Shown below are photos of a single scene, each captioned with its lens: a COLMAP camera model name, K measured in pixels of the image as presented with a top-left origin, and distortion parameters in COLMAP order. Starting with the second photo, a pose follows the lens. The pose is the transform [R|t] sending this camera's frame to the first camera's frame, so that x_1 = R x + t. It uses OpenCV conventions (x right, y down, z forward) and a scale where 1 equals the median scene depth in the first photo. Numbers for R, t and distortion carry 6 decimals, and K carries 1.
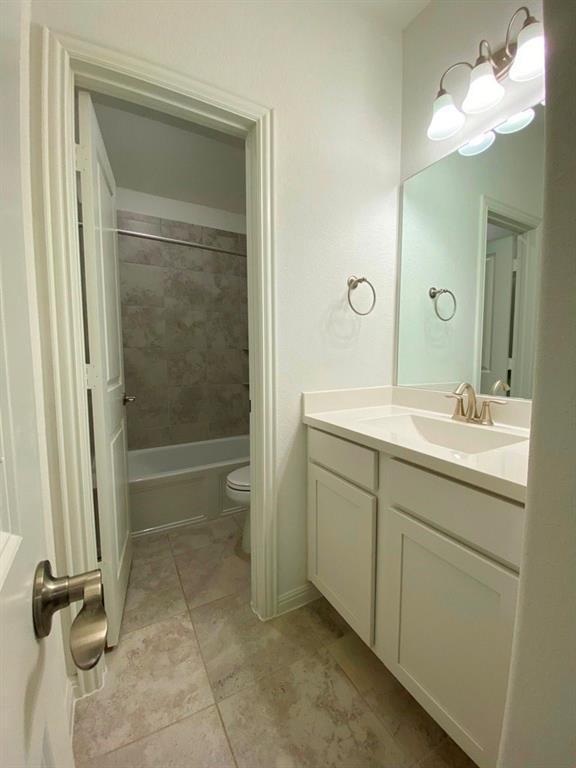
lens RADIAL K [[312.4, 0, 286.5], [0, 312.4, 378.0], [0, 0, 1]] dist [0.069475, -0.041729]
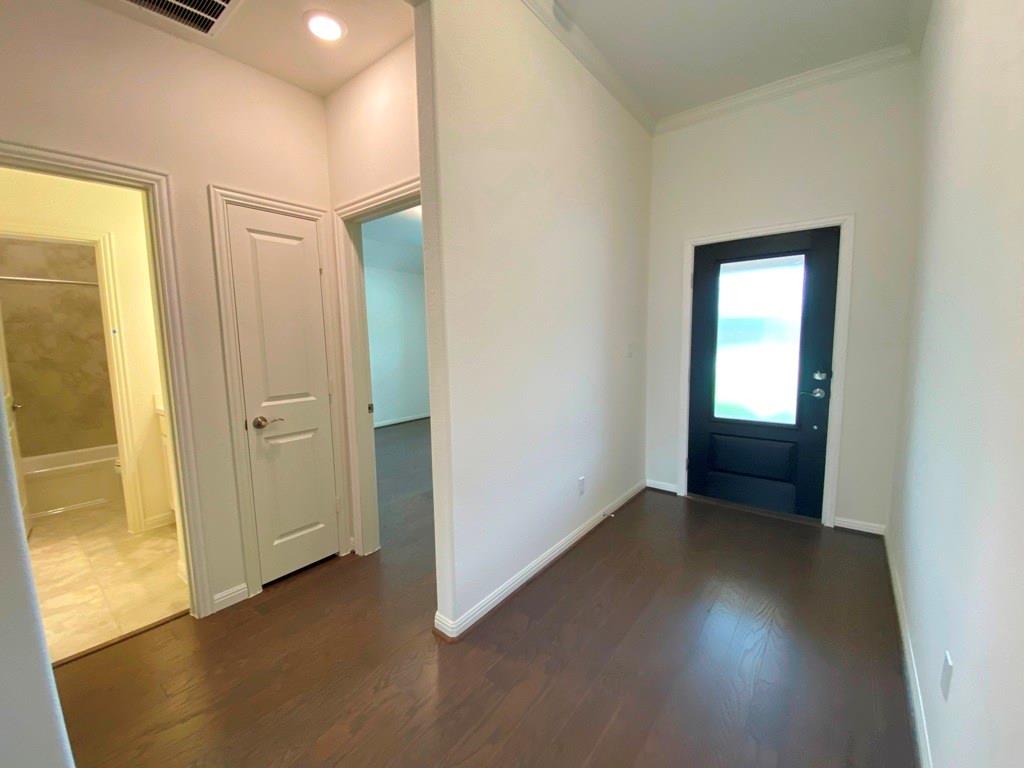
lens RADIAL K [[416.5, 0, 512.5], [0, 416.5, 387.7], [0, 0, 1]] dist [0.069475, -0.041729]
pose [[0.925052, -0.048299, 0.376756, 0.494776], [0.032230, 0.998286, 0.048843, -0.021851], [-0.378470, -0.033039, 0.925024, -0.930706]]
